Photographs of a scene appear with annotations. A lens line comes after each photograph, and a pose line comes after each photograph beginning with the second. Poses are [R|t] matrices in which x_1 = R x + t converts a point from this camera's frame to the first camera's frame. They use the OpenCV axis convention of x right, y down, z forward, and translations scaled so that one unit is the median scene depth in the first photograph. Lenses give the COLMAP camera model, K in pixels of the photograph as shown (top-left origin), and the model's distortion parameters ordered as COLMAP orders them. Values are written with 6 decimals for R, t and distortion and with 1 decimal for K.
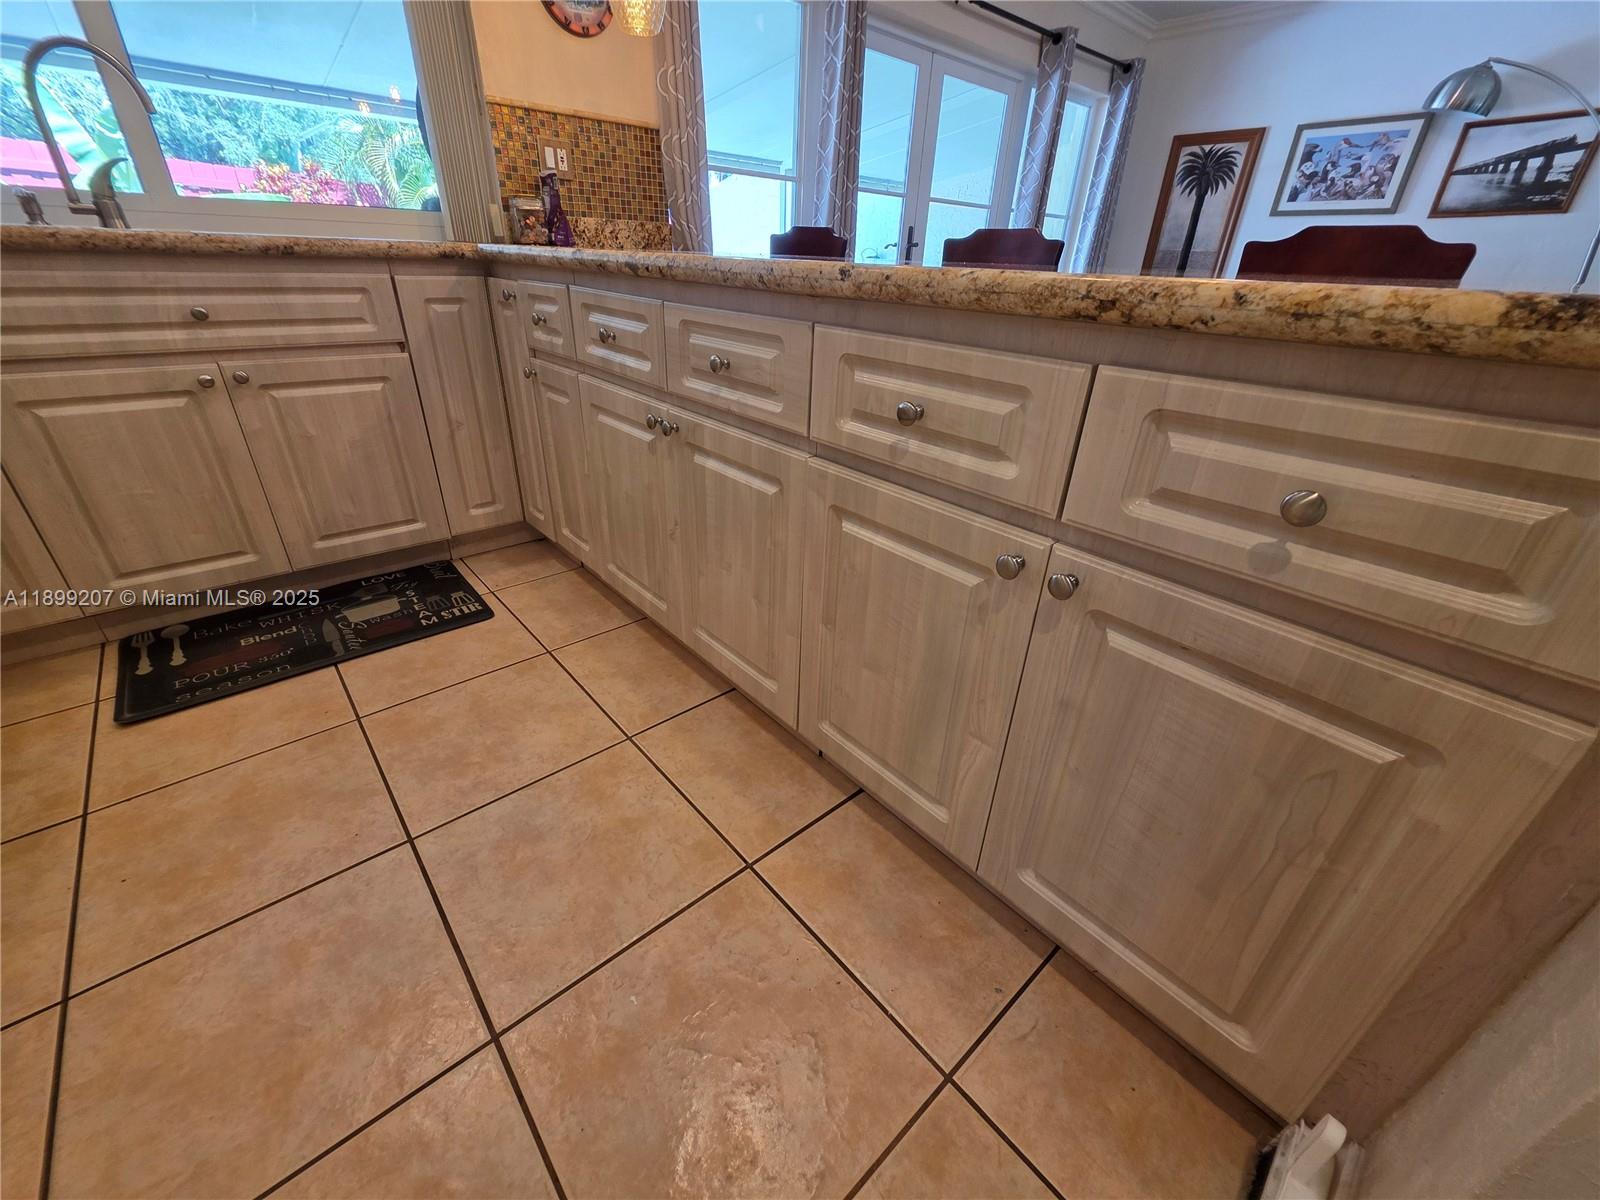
lens RADIAL K [[641.1, 0, 798.3], [0, 641.1, 592.4], [0, 0, 1]] dist [0.001821, 0.000661]
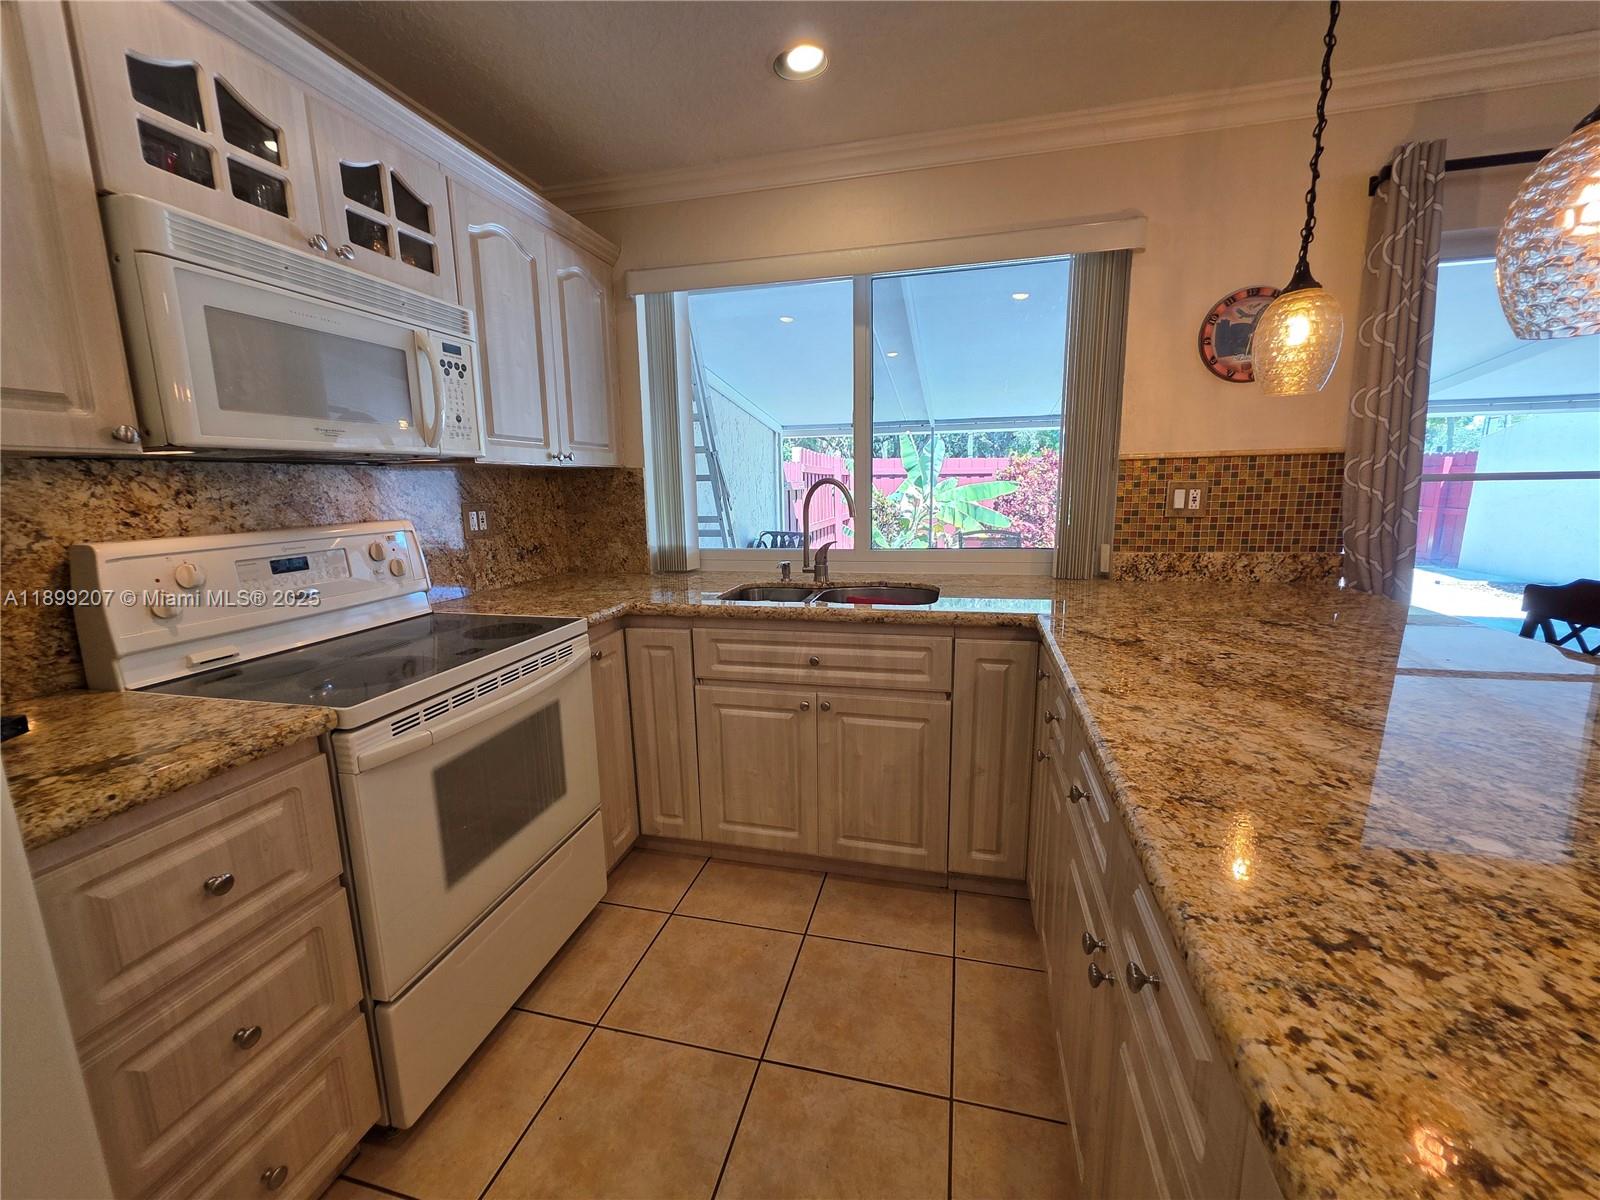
lens RADIAL K [[641.1, 0, 795.8], [0, 641.1, 597.3], [0, 0, 1]] dist [0.001821, 0.000661]
pose [[0.564338, 0.095515, -0.820000, 0.053974], [-0.347362, 0.928550, -0.130901, -0.159001], [0.748908, 0.358709, 0.557194, 0.078584]]
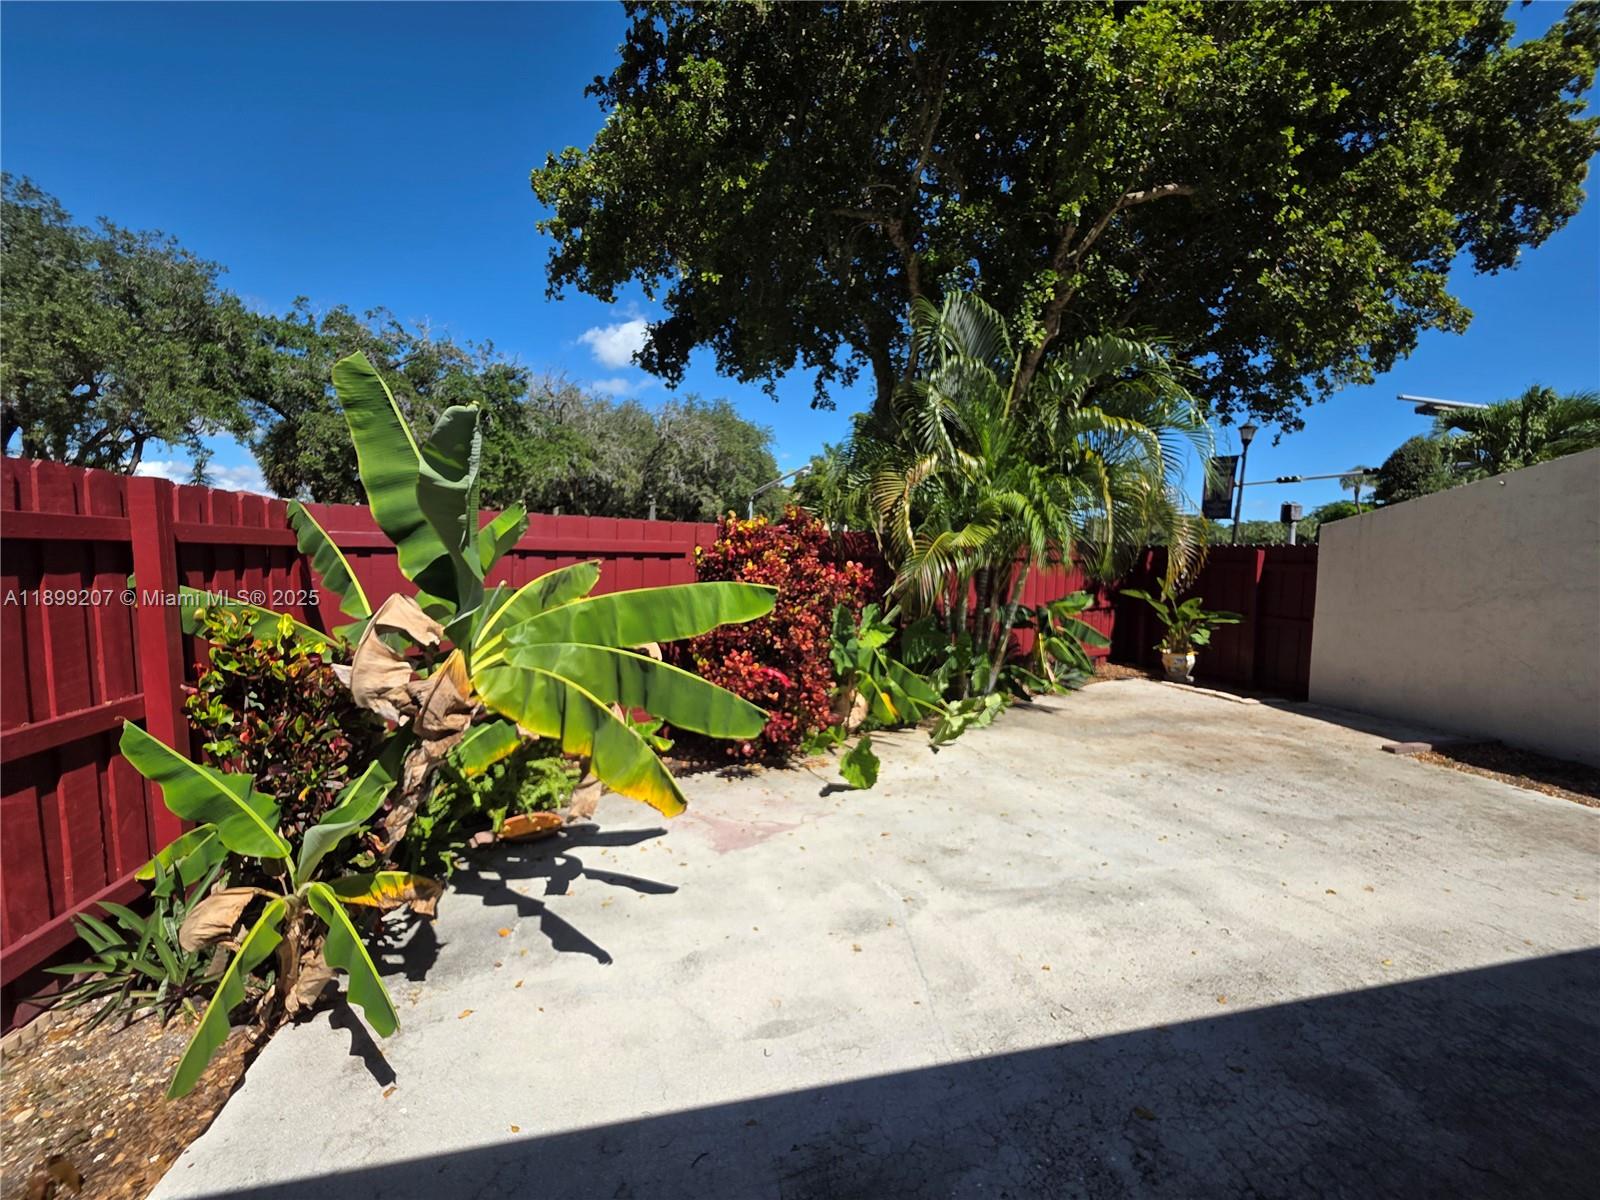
lens RADIAL K [[641.1, 0, 797.9], [0, 641.1, 603.5], [0, 0, 1]] dist [0.001821, 0.000661]
pose [[0.878818, 0.001812, -0.477153, -1.144991], [-0.195417, 0.913650, -0.356448, -0.910398], [0.435305, 0.406497, 0.803287, 1.344737]]
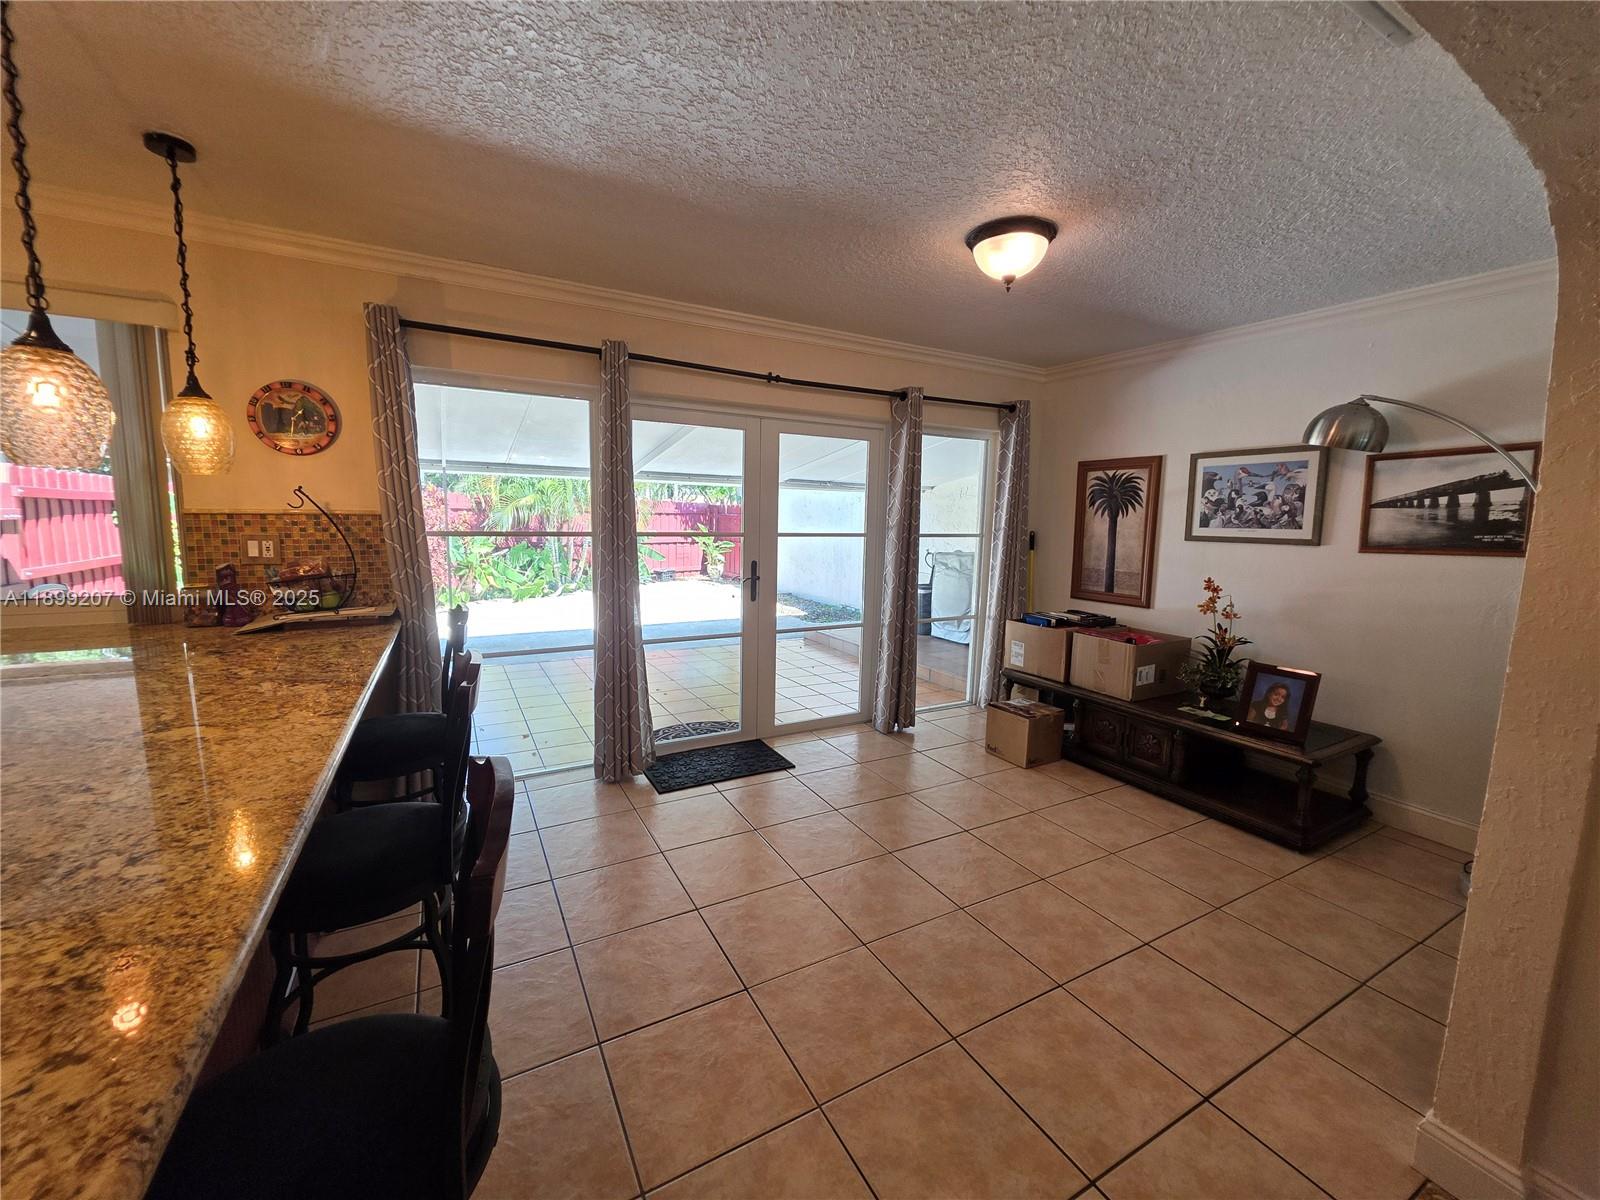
lens RADIAL K [[641.1, 0, 804.9], [0, 641.1, 588.7], [0, 0, 1]] dist [0.001821, 0.000661]
pose [[0.976082, 0.007439, -0.217274, 0.528383], [-0.085467, 0.932075, -0.352038, -0.217785], [0.199897, 0.362188, 0.910418, 0.156168]]
